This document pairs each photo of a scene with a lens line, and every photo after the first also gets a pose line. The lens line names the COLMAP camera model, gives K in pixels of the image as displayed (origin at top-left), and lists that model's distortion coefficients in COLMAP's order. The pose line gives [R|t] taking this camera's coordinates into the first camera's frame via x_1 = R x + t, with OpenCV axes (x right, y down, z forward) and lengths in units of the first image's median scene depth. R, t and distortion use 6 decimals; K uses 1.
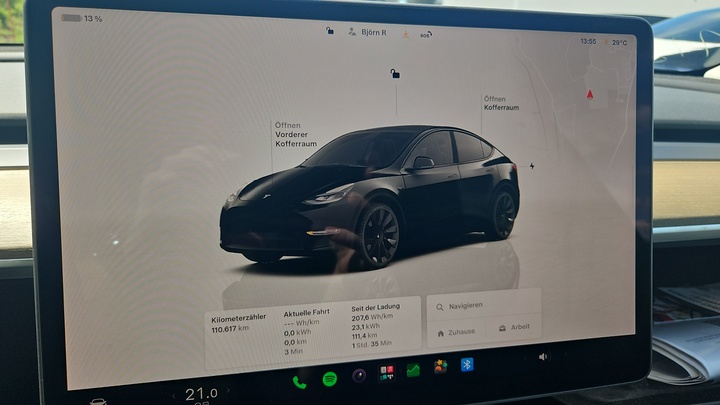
lens RADIAL K [[560.1, 0, 360.0], [0, 560.1, 202.5], [0, 0, 1]] dist [0.008079, 0.000324]
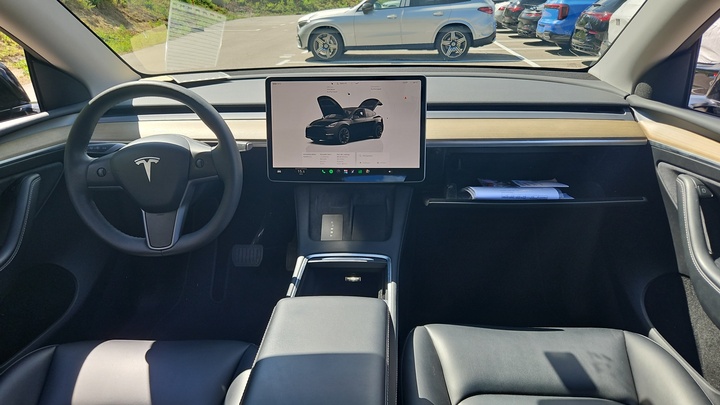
lens RADIAL K [[482.1, 0, 360.0], [0, 482.1, 202.5], [0, 0, 1]] dist [0.001239, 0.001156]
pose [[0.944565, 0.059678, -0.322855, 1.298002], [-0.028854, 0.994626, 0.099435, 0.189902], [0.327054, -0.084608, 0.941211, -2.251325]]
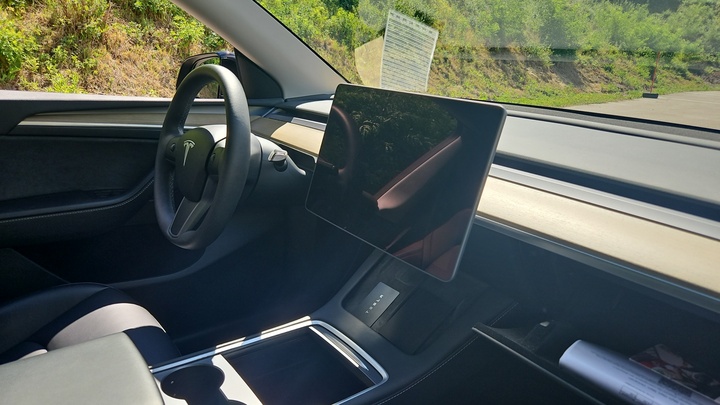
lens RADIAL K [[482.1, 0, 360.0], [0, 482.1, 202.5], [0, 0, 1]] dist [0.001239, 0.001156]
pose [[0.376092, 0.237022, -0.895754, 2.106884], [-0.298832, 0.946100, 0.124876, -0.063431], [0.877071, 0.220715, 0.426651, -0.047839]]
